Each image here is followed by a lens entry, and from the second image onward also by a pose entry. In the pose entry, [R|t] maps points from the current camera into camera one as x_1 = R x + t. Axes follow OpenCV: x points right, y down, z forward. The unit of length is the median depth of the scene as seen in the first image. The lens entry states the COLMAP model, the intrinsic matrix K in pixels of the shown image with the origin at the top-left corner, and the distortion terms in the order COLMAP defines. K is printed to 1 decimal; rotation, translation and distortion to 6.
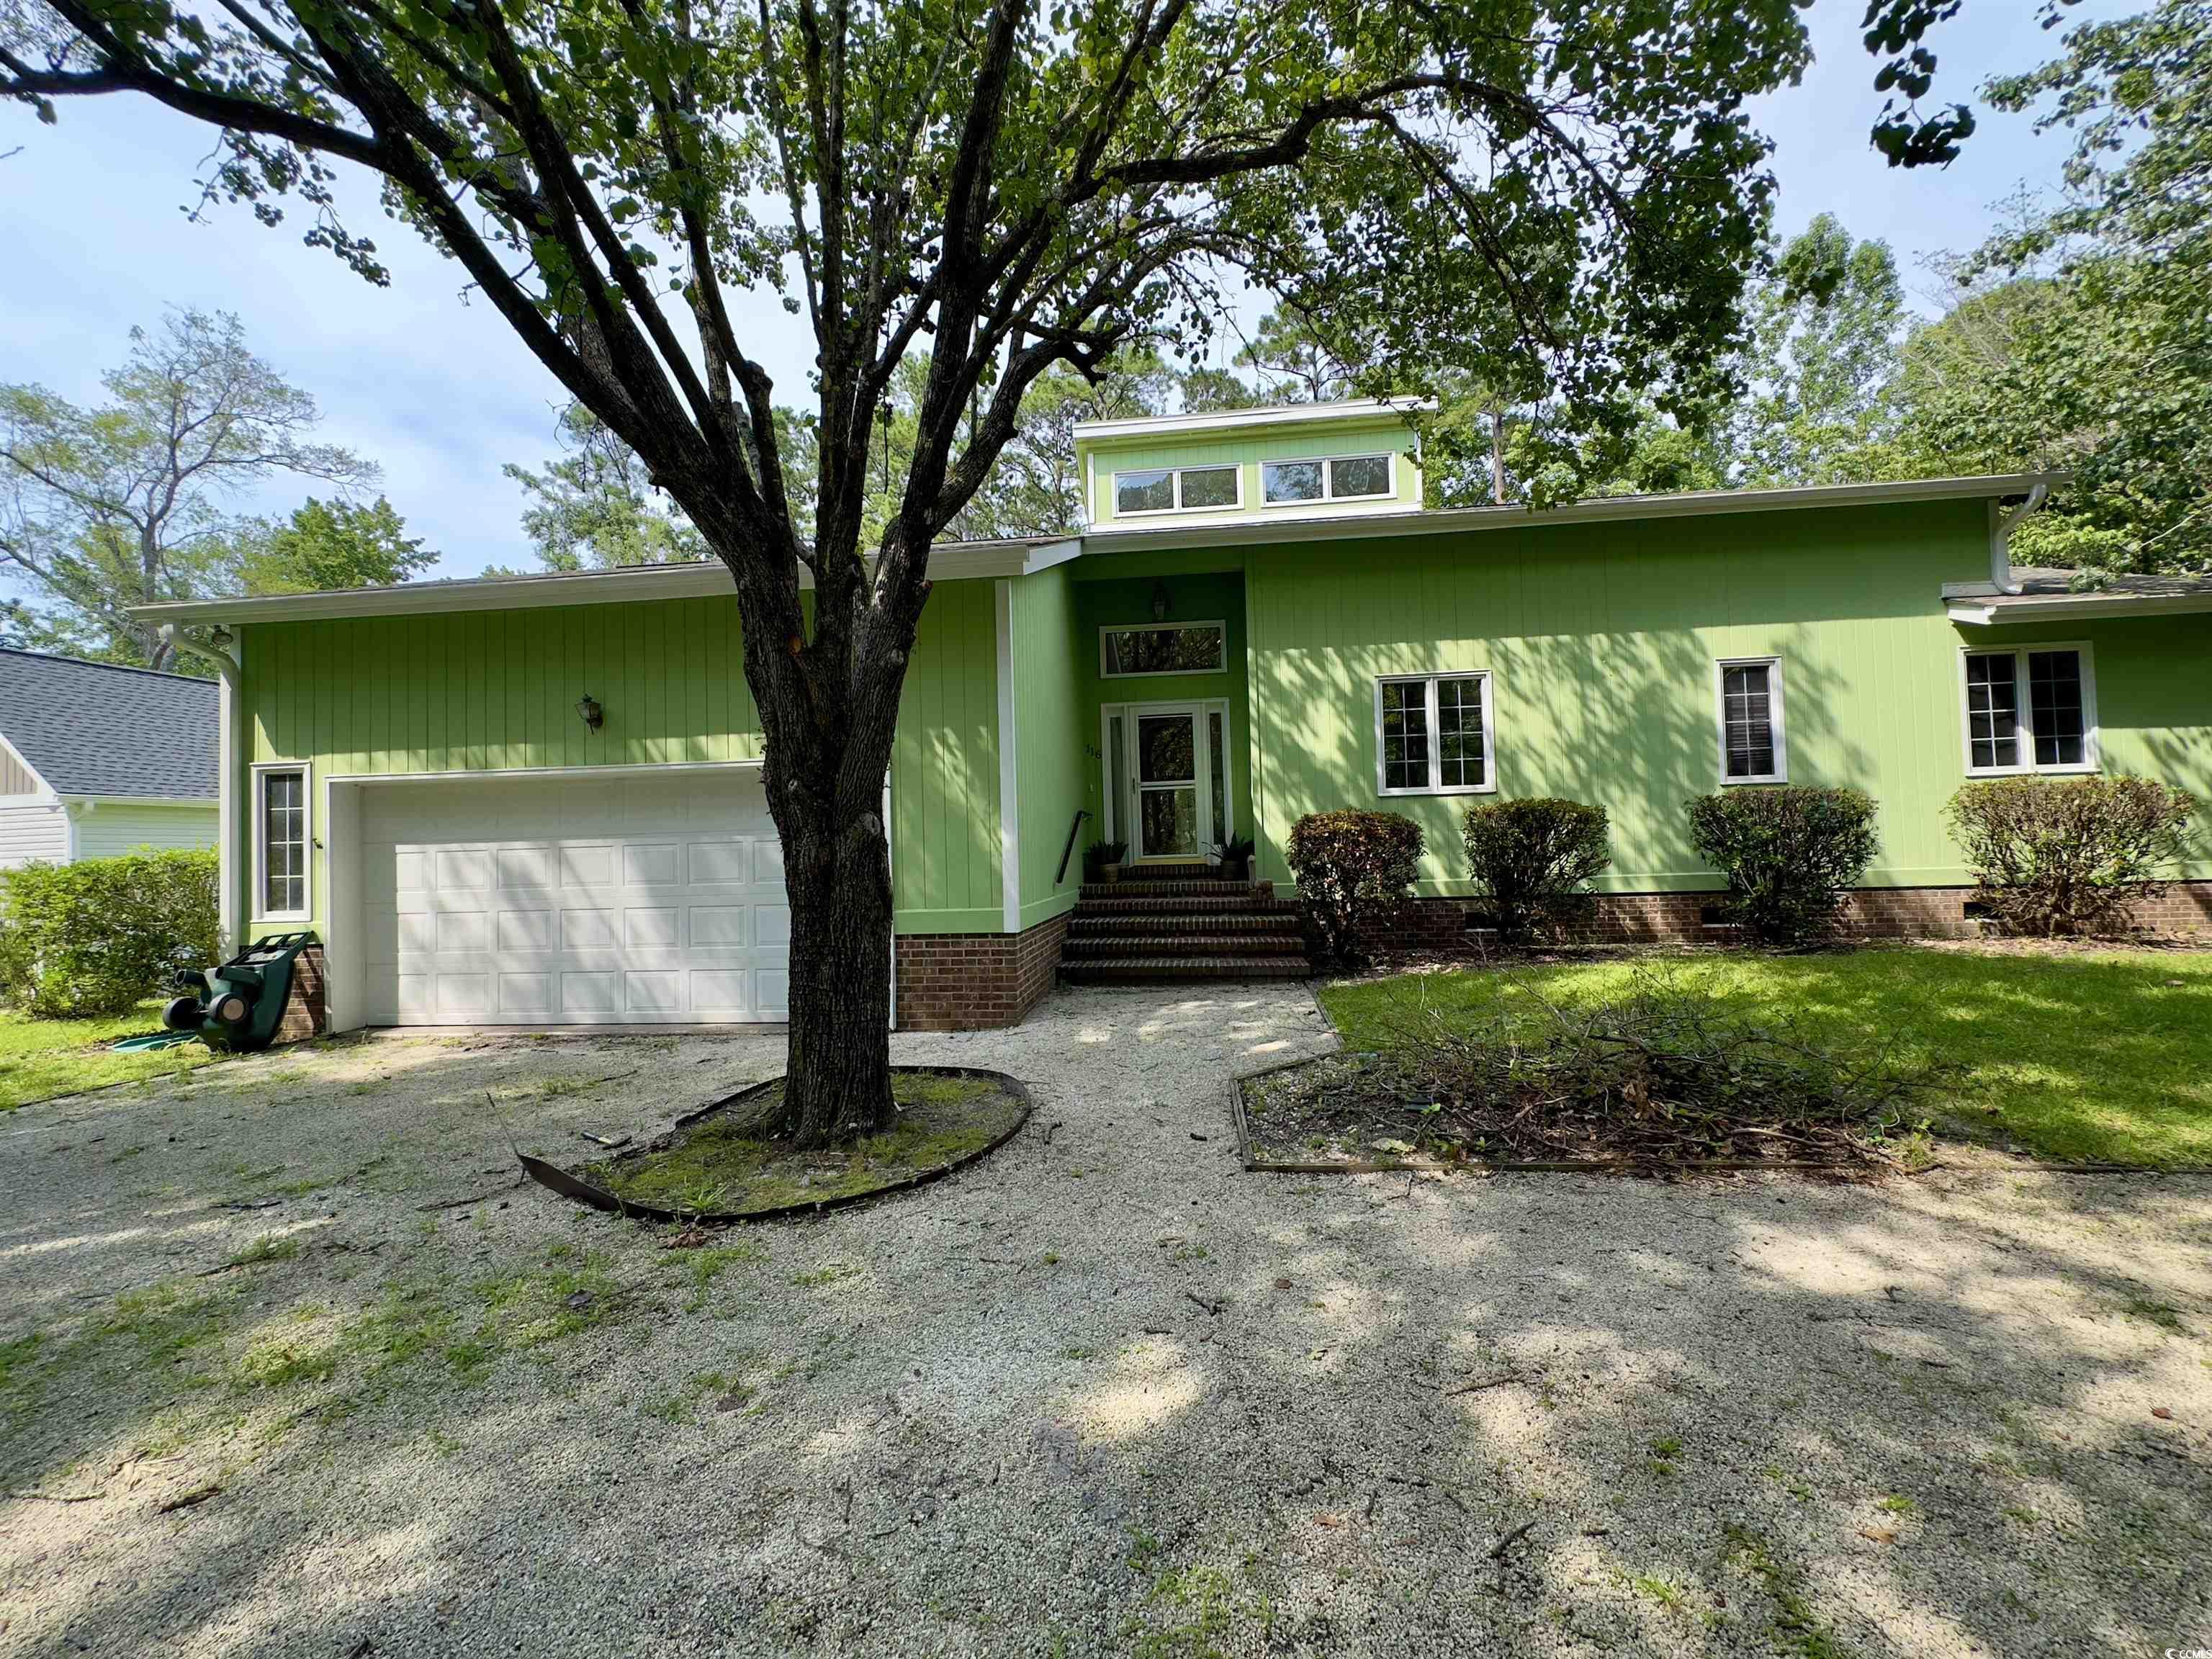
lens RADIAL K [[885.9, 0, 1097.4], [0, 885.9, 835.0], [0, 0, 1]] dist [0.002748, -0.001568]
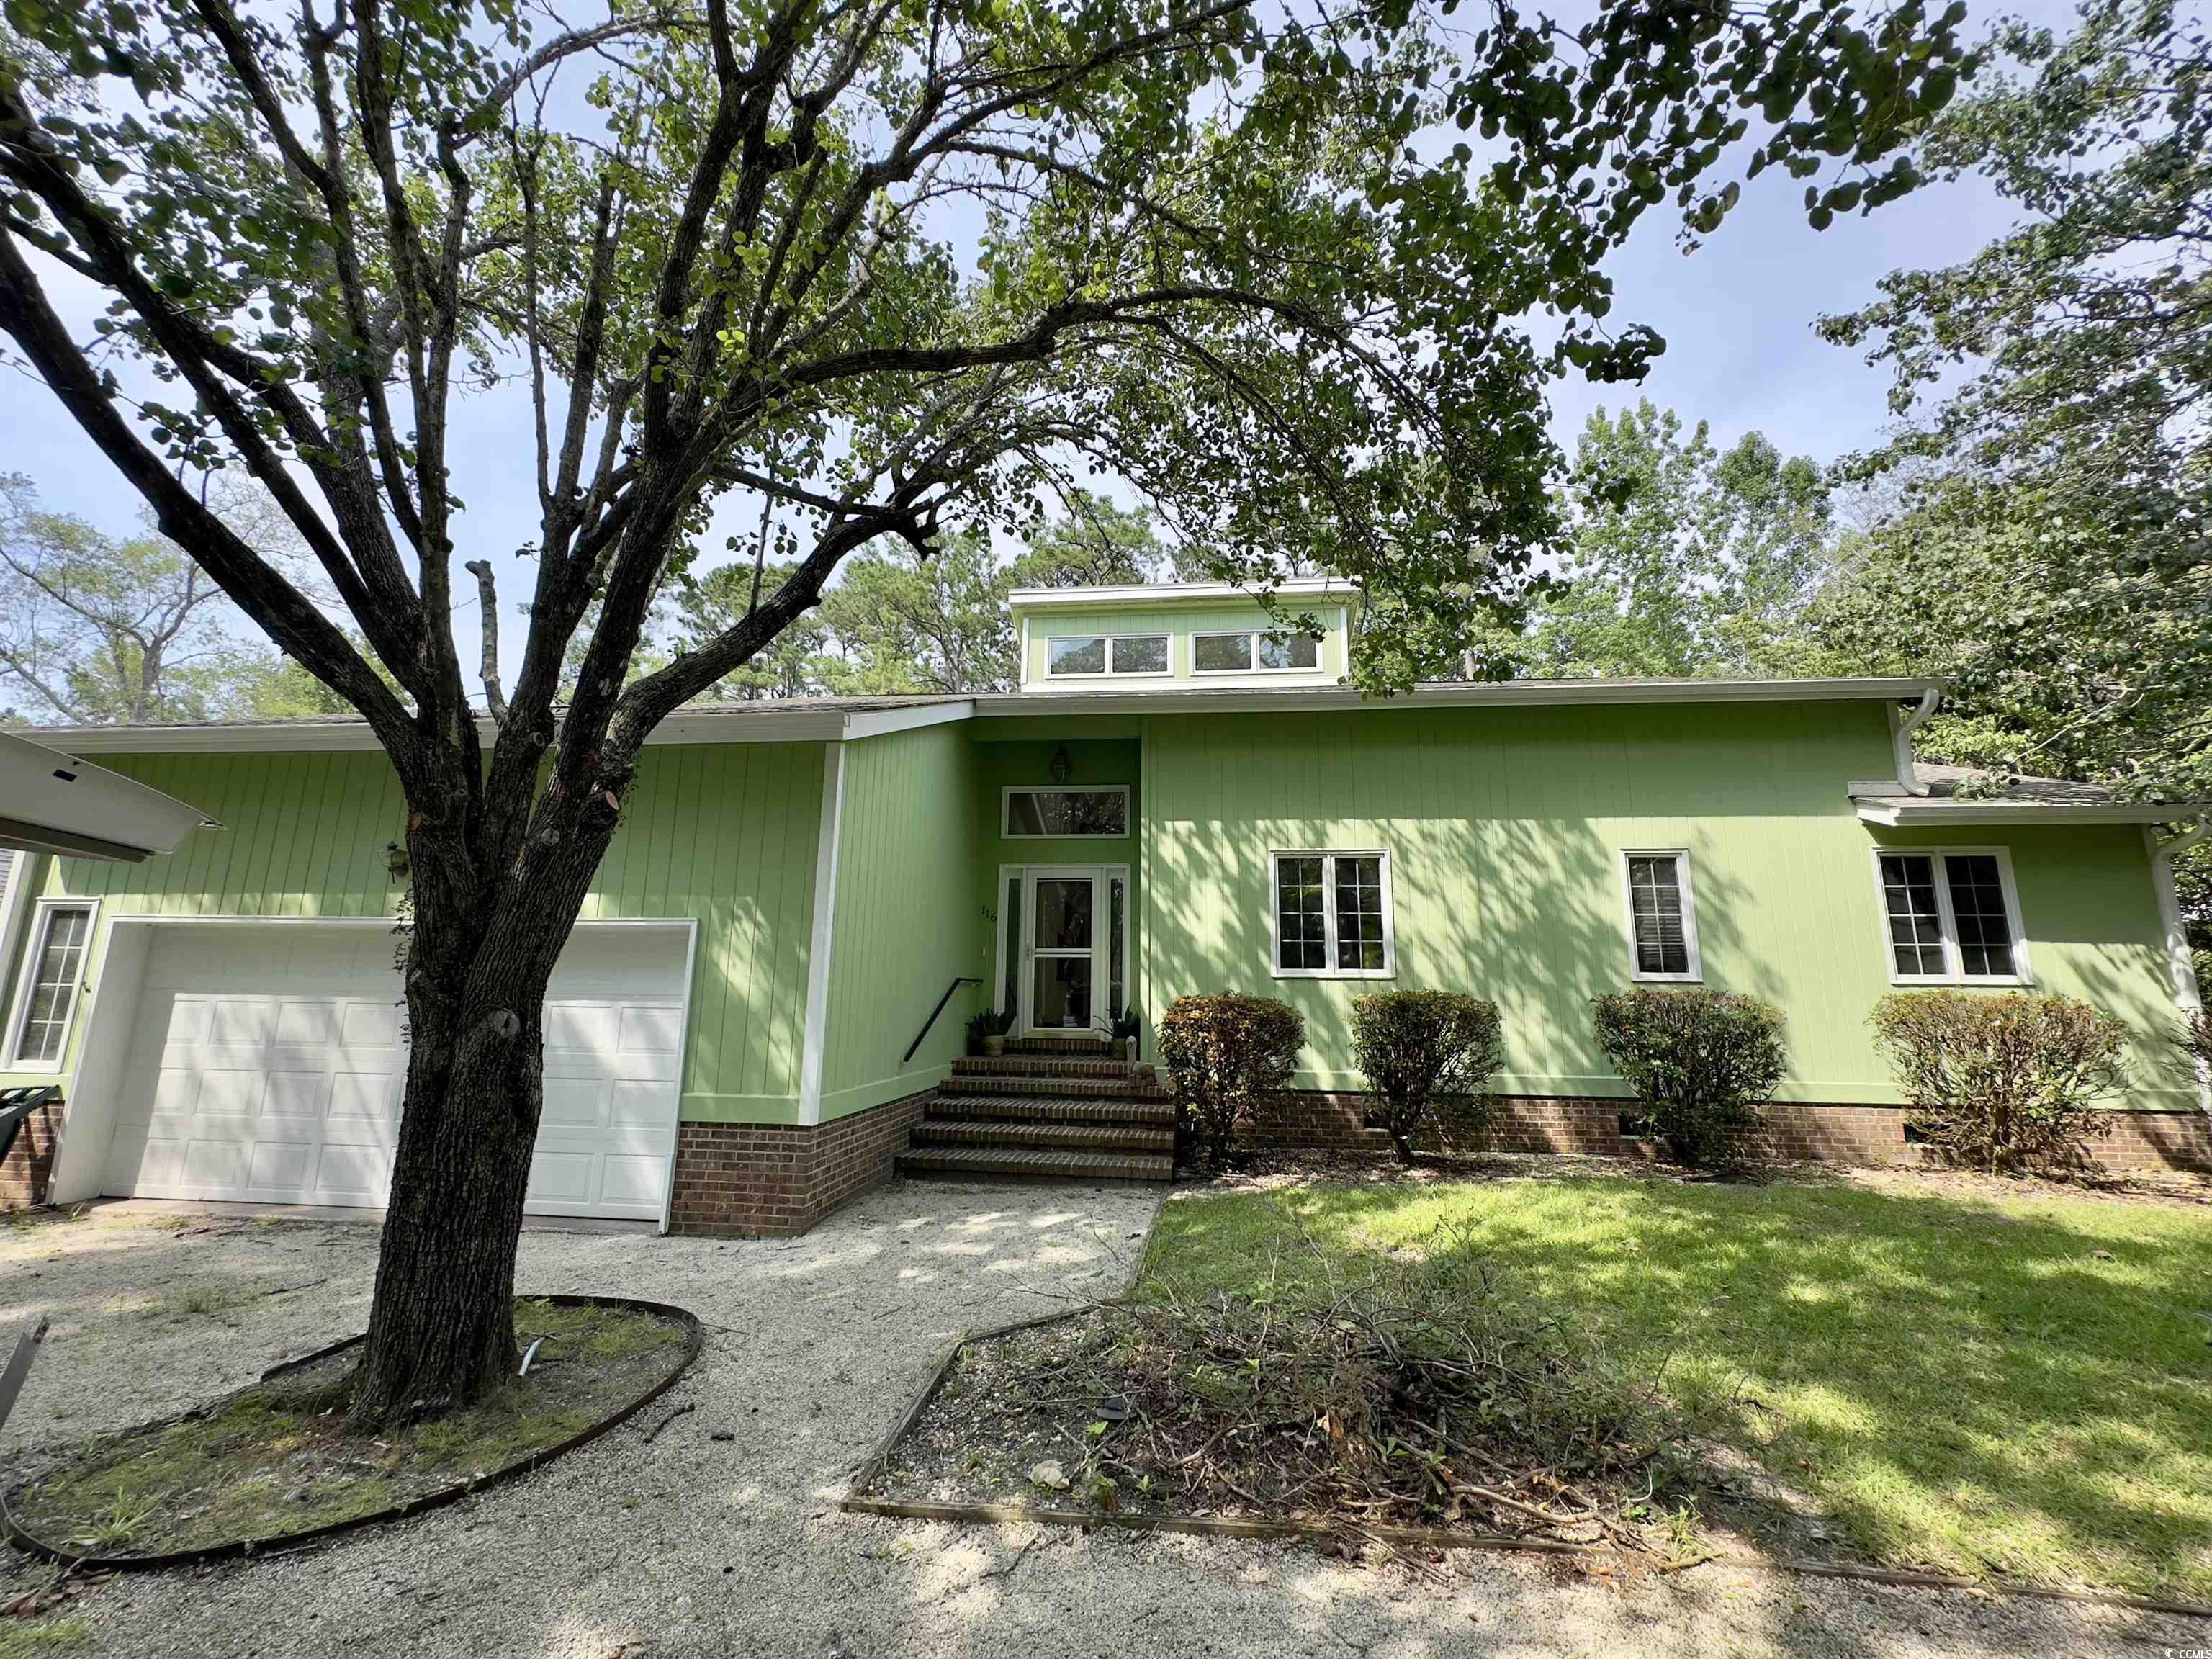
lens RADIAL K [[885.9, 0, 1105.1], [0, 885.9, 831.4], [0, 0, 1]] dist [0.002748, -0.001568]
pose [[0.999125, 0.041308, -0.006490, 0.164211], [-0.041813, 0.985466, -0.164644, -0.039455], [-0.000406, 0.164771, 0.986332, 0.056215]]
